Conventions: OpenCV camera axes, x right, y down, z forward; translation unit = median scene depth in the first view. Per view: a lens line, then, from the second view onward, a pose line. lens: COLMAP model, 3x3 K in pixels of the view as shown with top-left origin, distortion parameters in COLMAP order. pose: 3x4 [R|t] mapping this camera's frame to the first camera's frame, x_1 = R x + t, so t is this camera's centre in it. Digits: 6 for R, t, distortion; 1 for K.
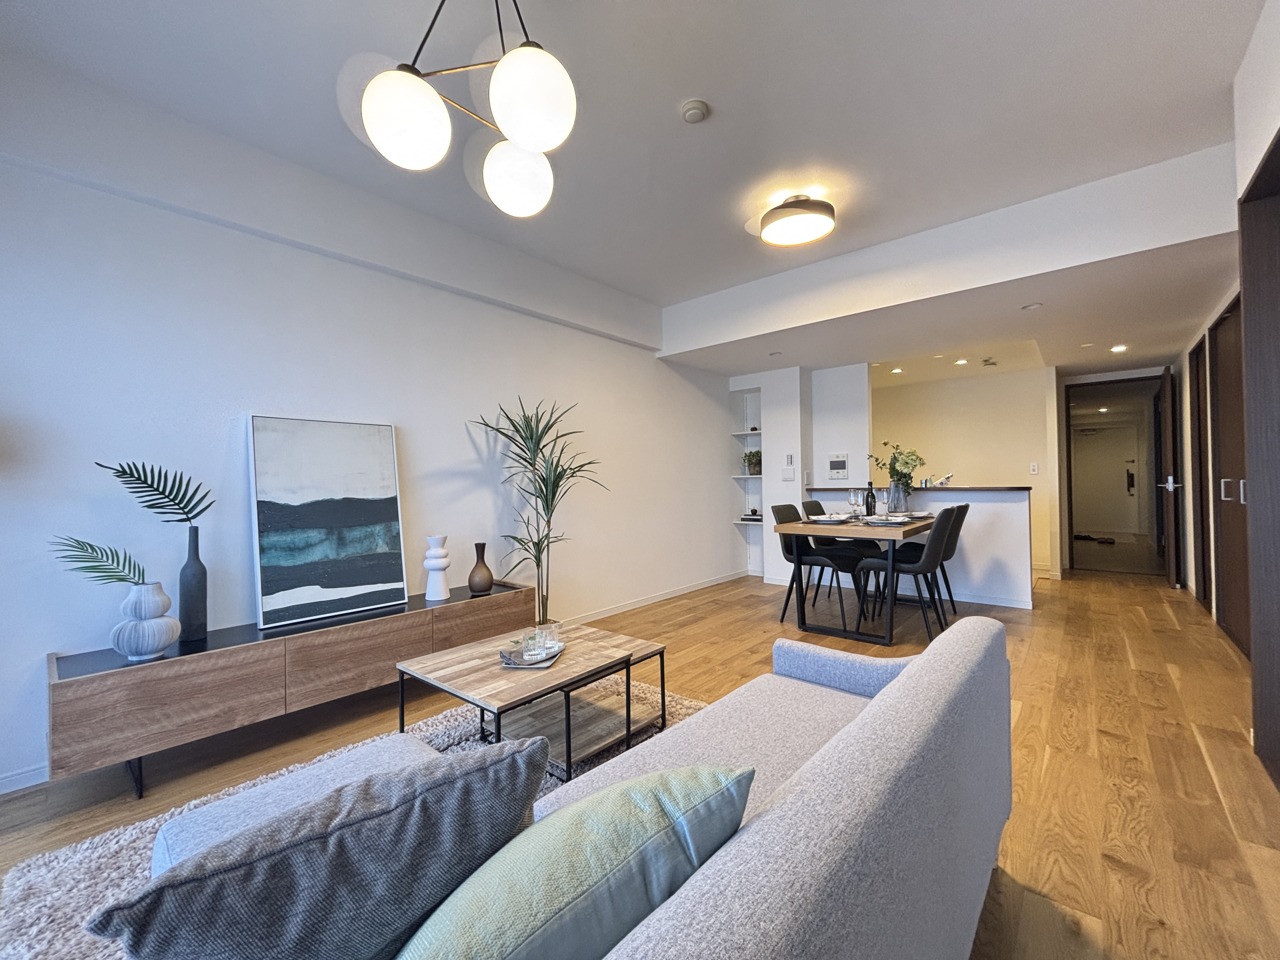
lens RADIAL K [[518.8, 0, 644.6], [0, 518.8, 480.6], [0, 0, 1]] dist [0.001163, -0.001130]
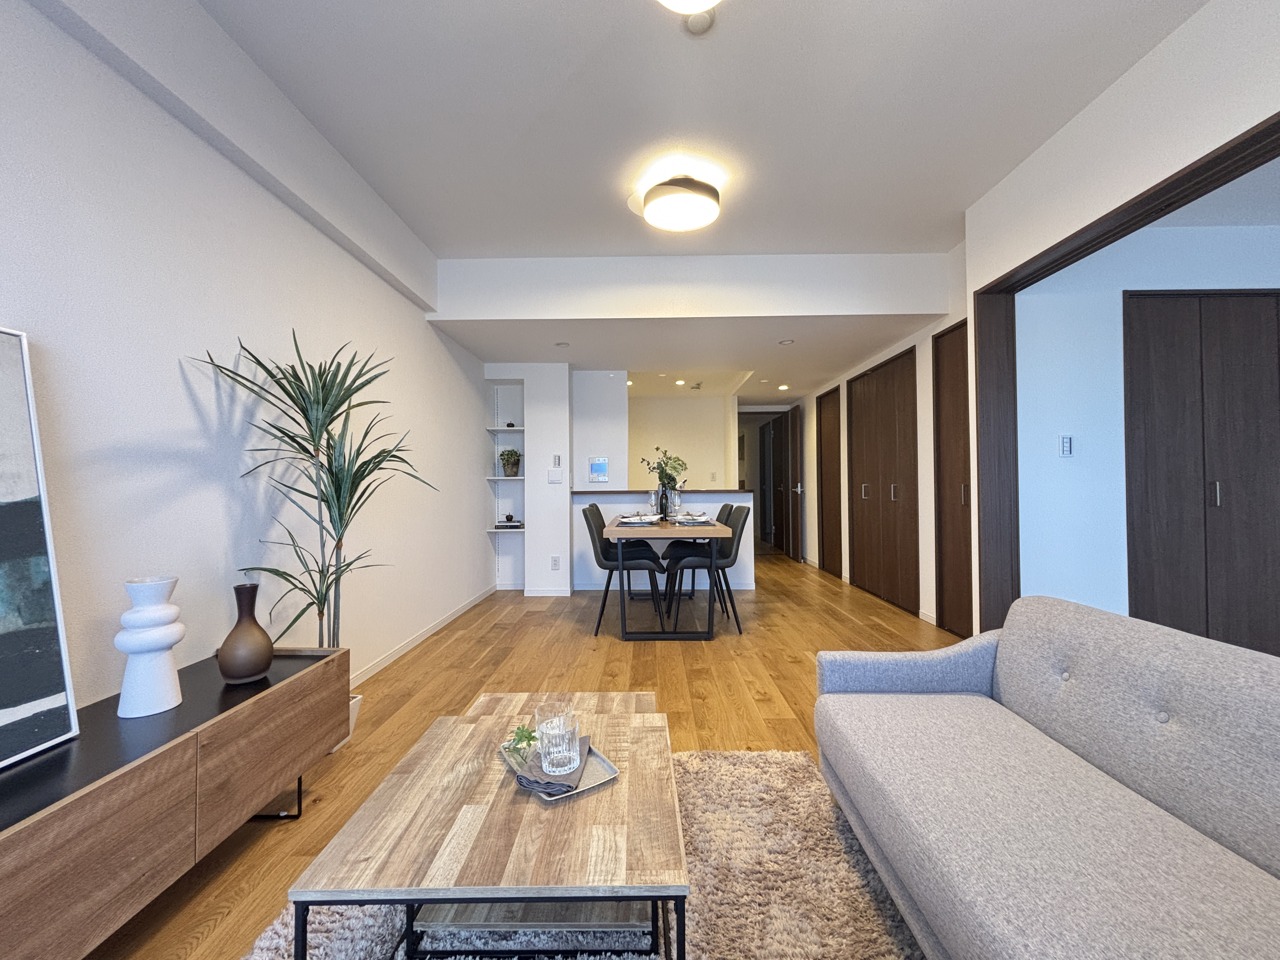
lens RADIAL K [[518.8, 0, 643.4], [0, 518.8, 483.9], [0, 0, 1]] dist [0.001163, -0.001130]
pose [[0.770492, 0.011852, 0.637339, -0.306507], [-0.006897, 0.999924, -0.010257, 0.016193], [-0.637412, 0.003507, 0.770515, 0.287571]]
